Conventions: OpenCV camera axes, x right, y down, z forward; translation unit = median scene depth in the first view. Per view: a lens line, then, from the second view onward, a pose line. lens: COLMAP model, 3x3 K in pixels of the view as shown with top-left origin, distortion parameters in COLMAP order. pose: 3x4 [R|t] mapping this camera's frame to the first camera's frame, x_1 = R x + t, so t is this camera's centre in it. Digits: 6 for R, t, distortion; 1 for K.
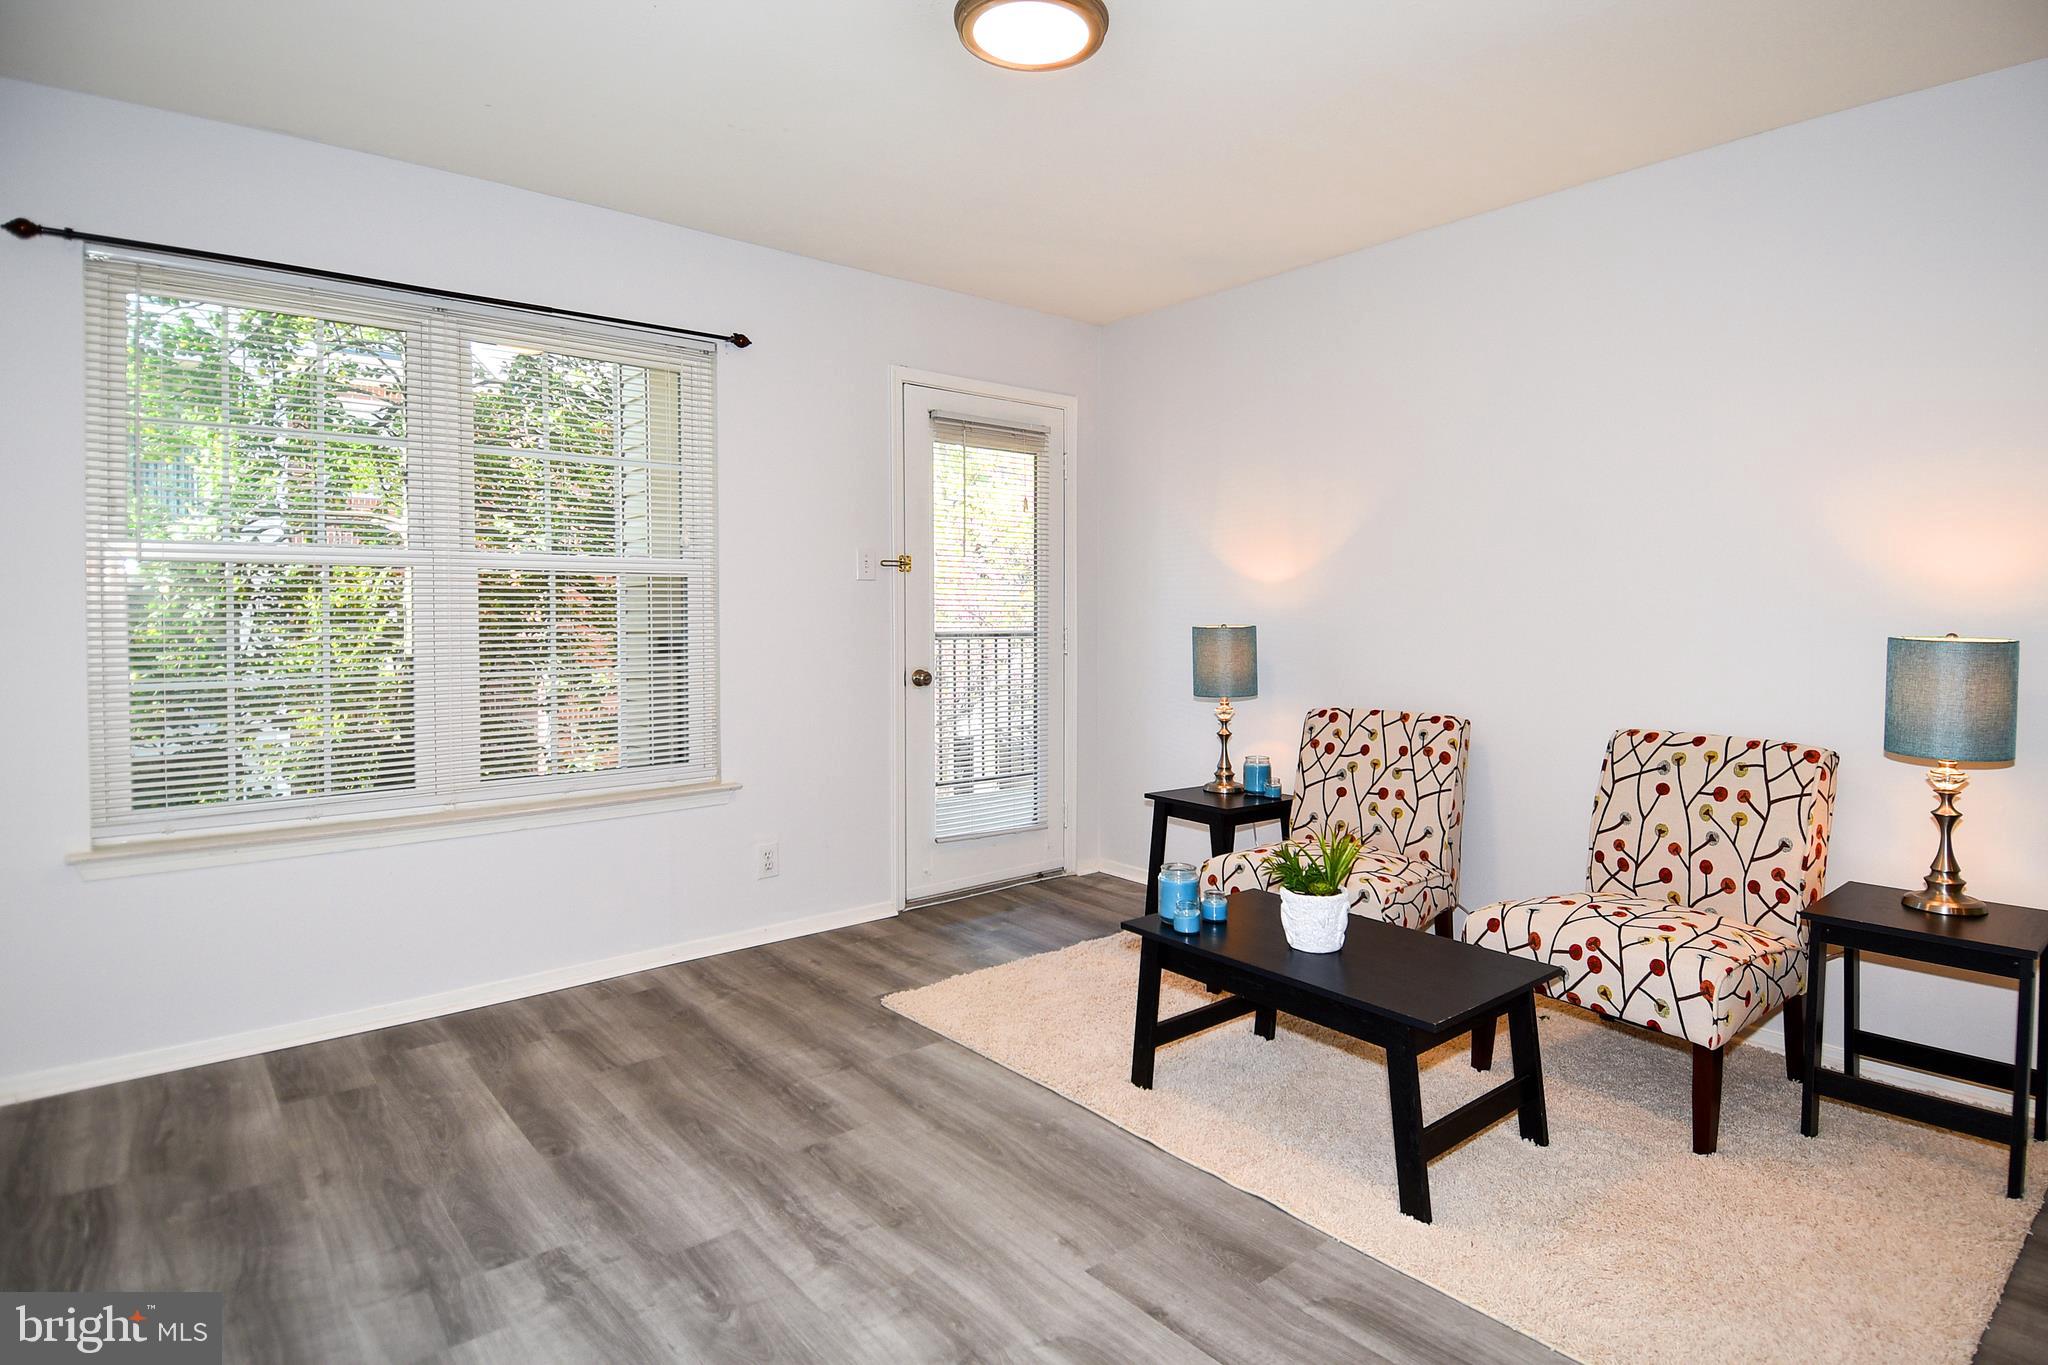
lens RADIAL K [[1095.4, 0, 1054.4], [0, 1095.4, 612.2], [0, 0, 1]] dist [0.038910, -0.038852]
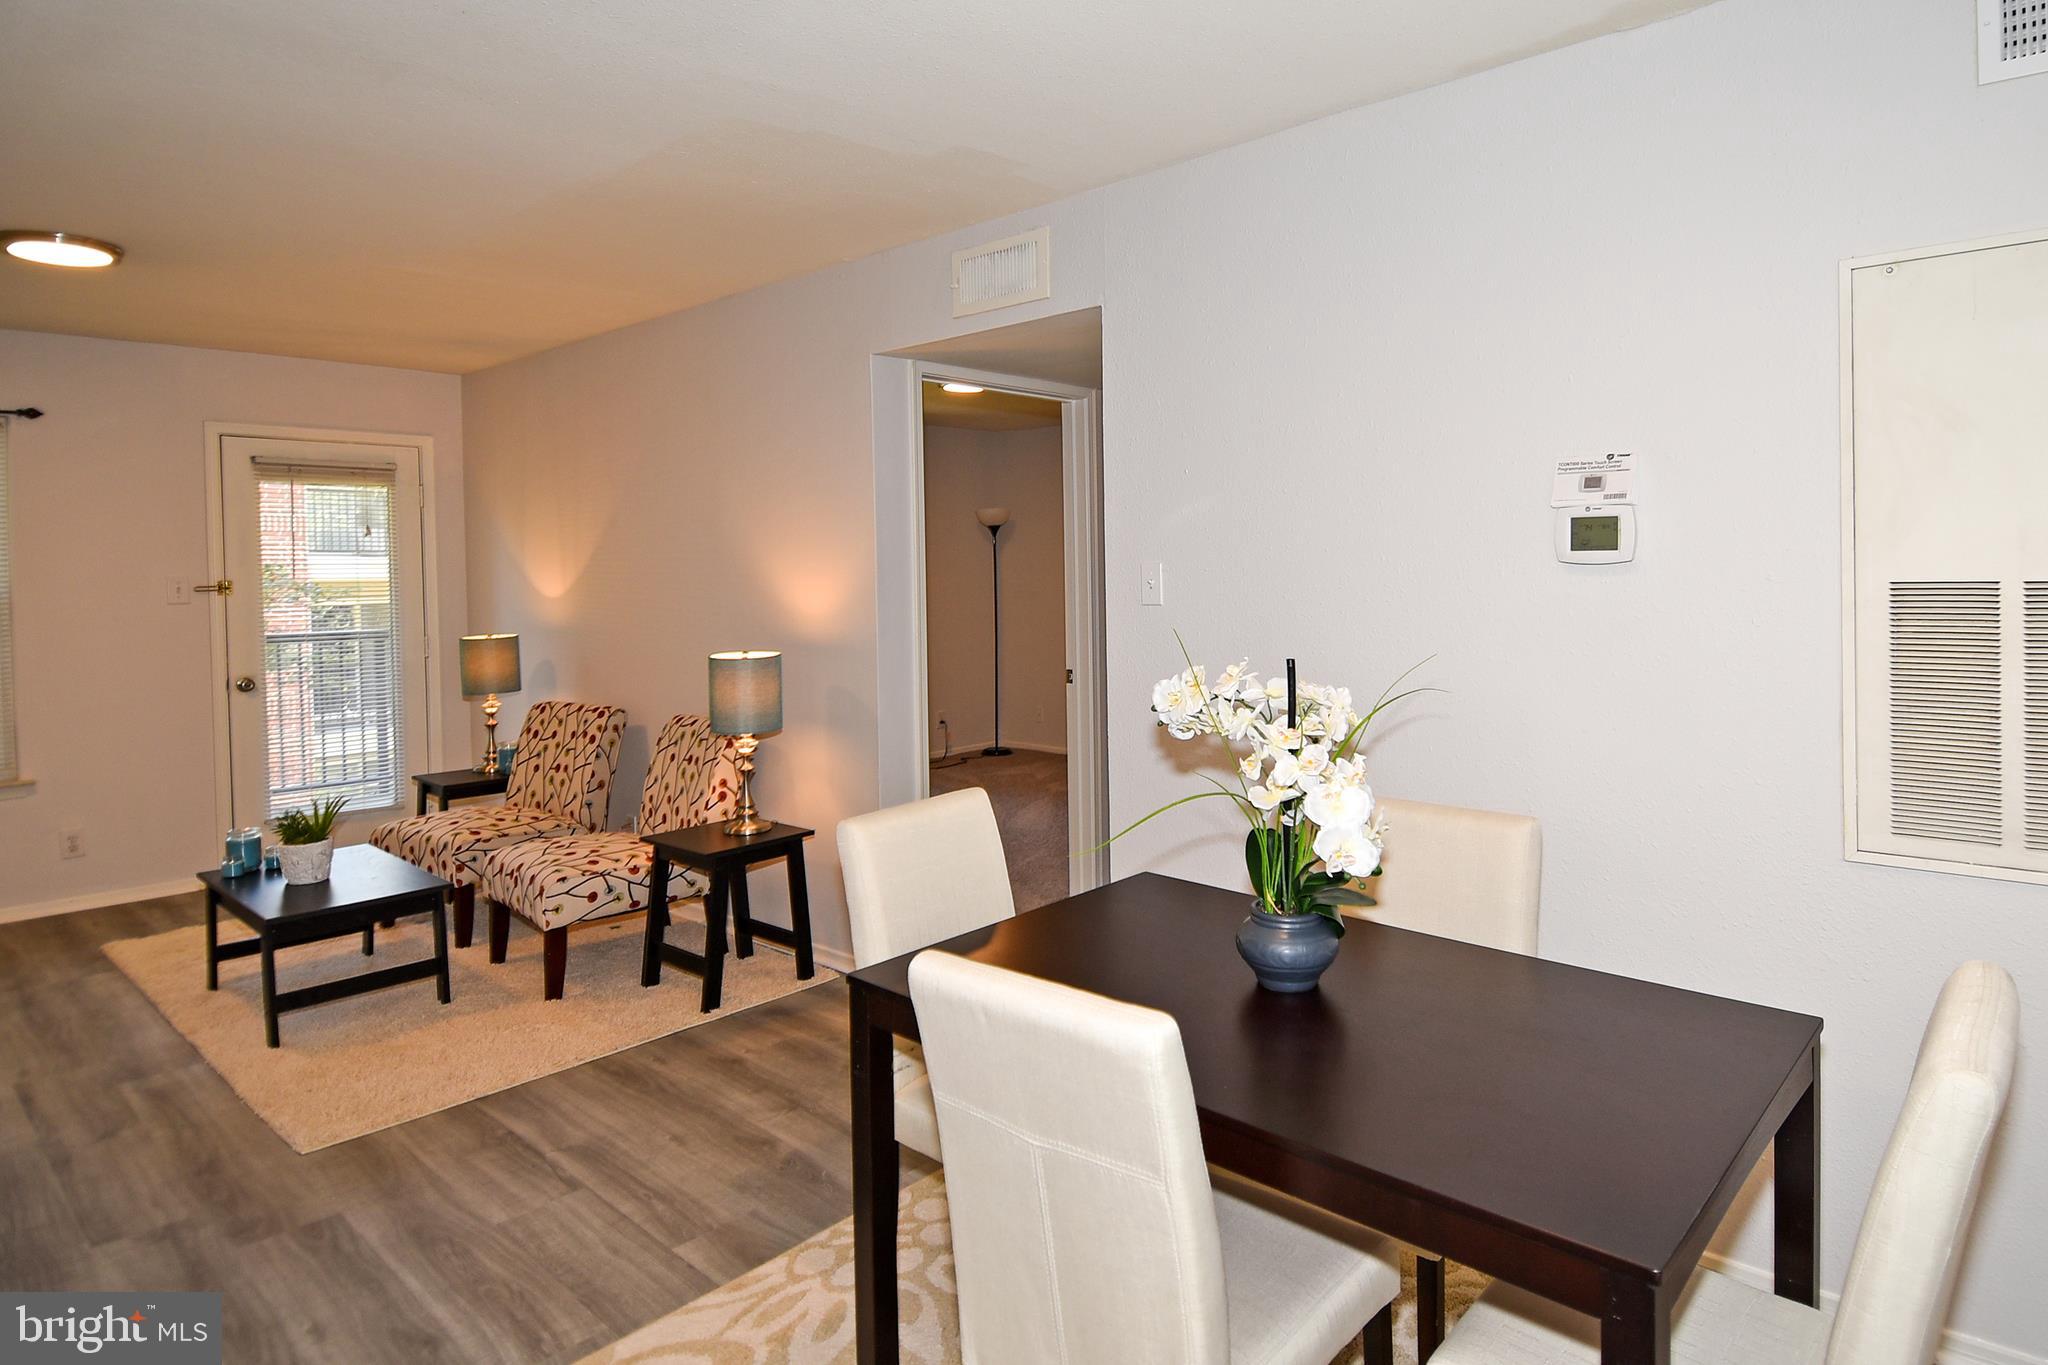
lens RADIAL K [[1176.6, 0, 1144.7], [0, 1176.6, 592.4], [0, 0, 1]] dist [0.018133, -0.029429]
pose [[0.987823, -0.021308, 0.154116, 0.779115], [0.018494, 0.999635, 0.019673, -0.056729], [-0.154479, -0.016584, 0.987857, -0.479320]]
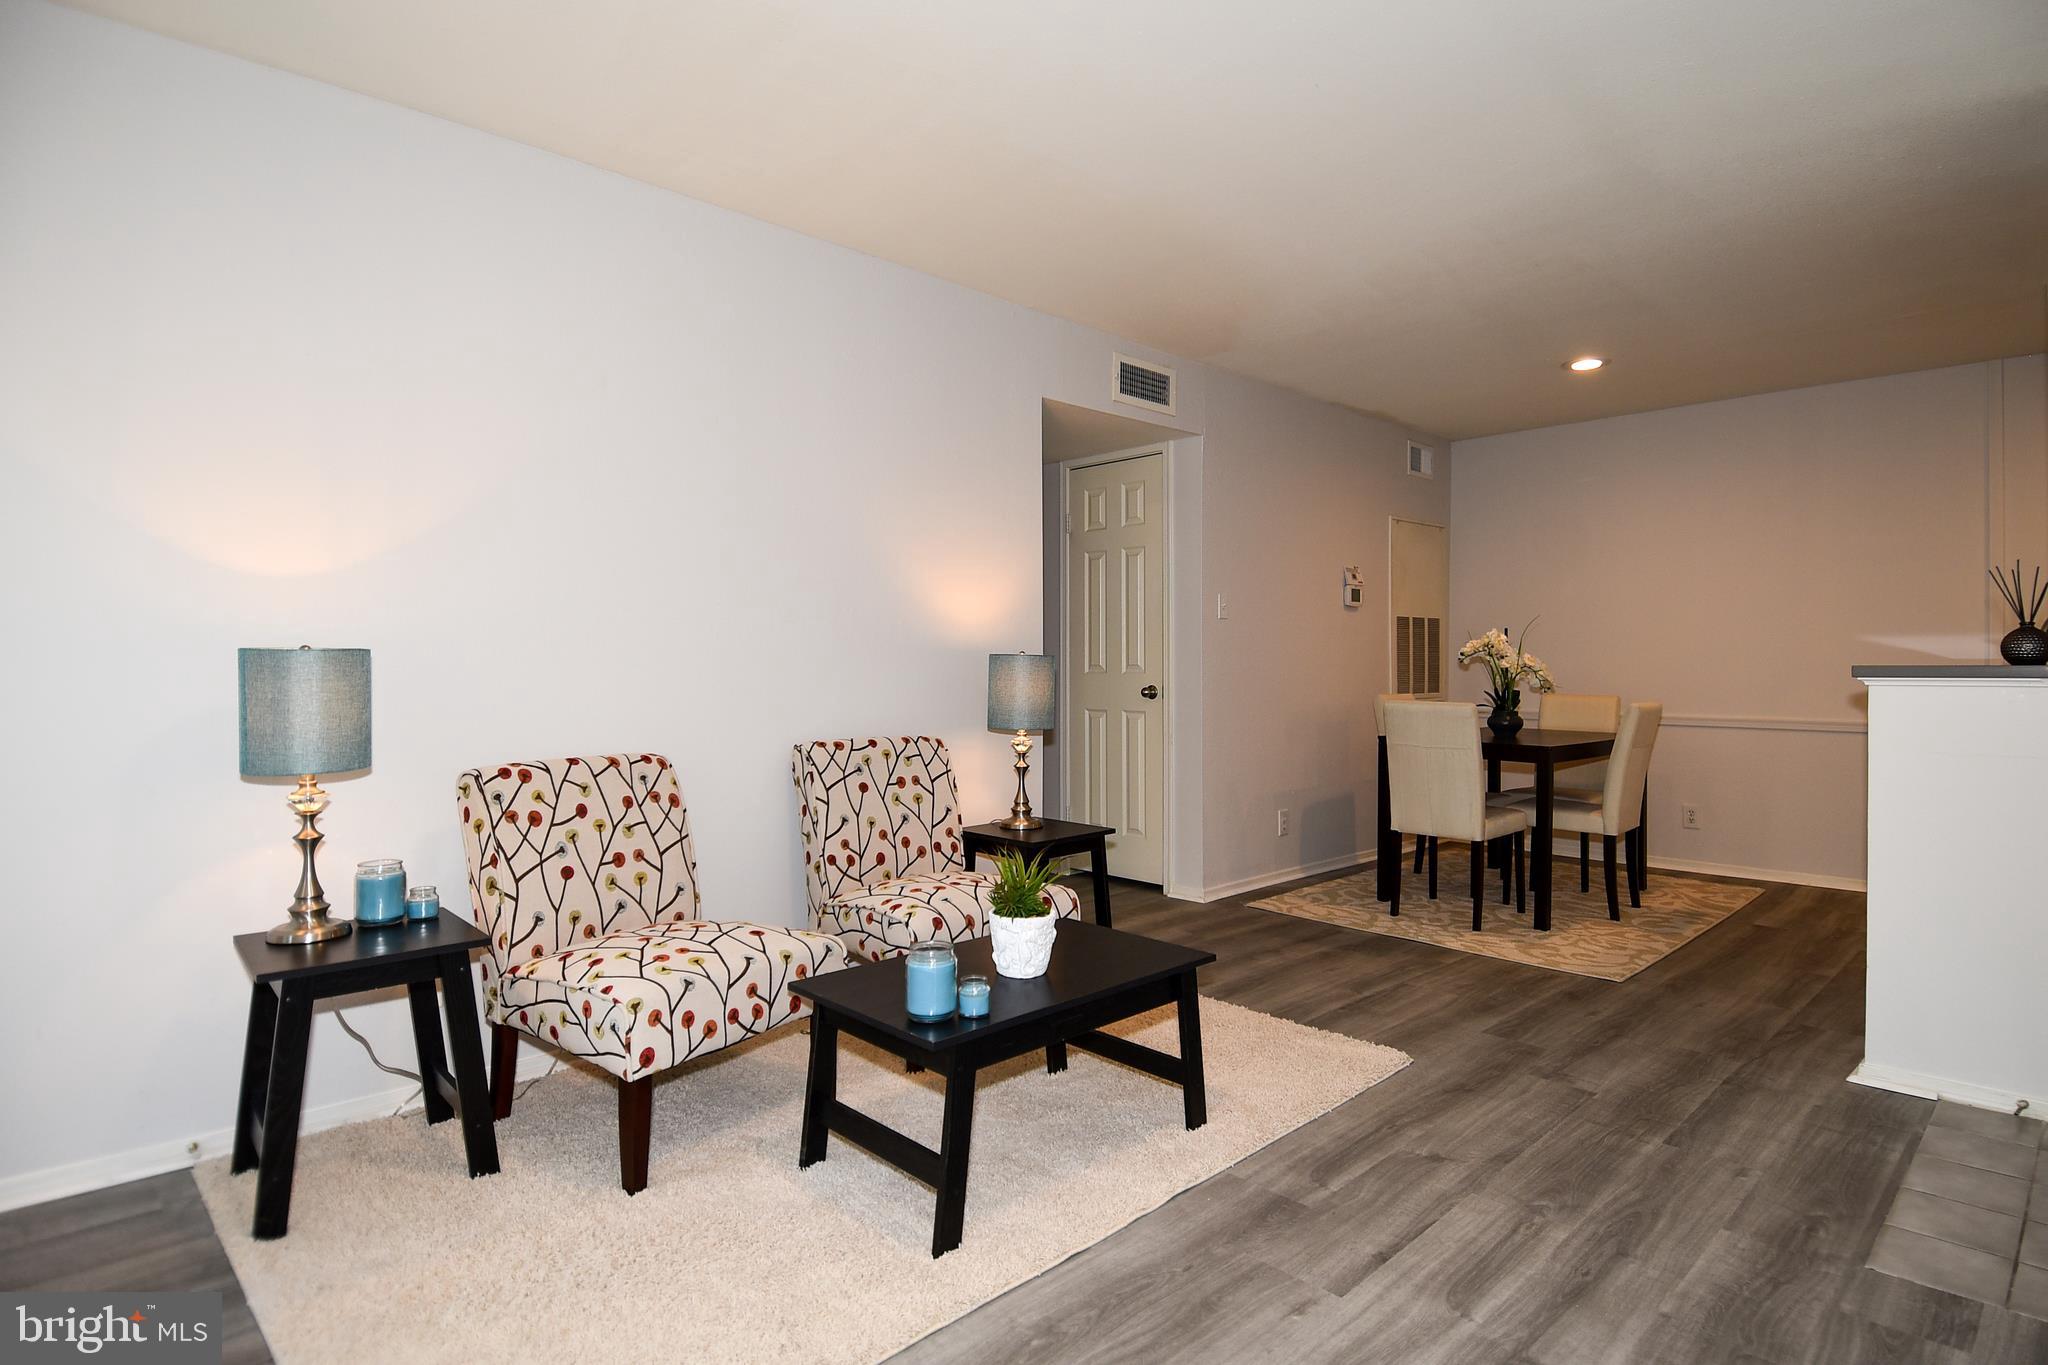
lens RADIAL K [[1095.4, 0, 1064.0], [0, 1095.4, 656.5], [0, 0, 1]] dist [0.038910, -0.038852]
pose [[-0.082103, 0.002931, 0.996620, -0.521128], [0.006733, 0.999974, -0.002386, 0.023338], [-0.996601, 0.006515, -0.082121, 0.753375]]
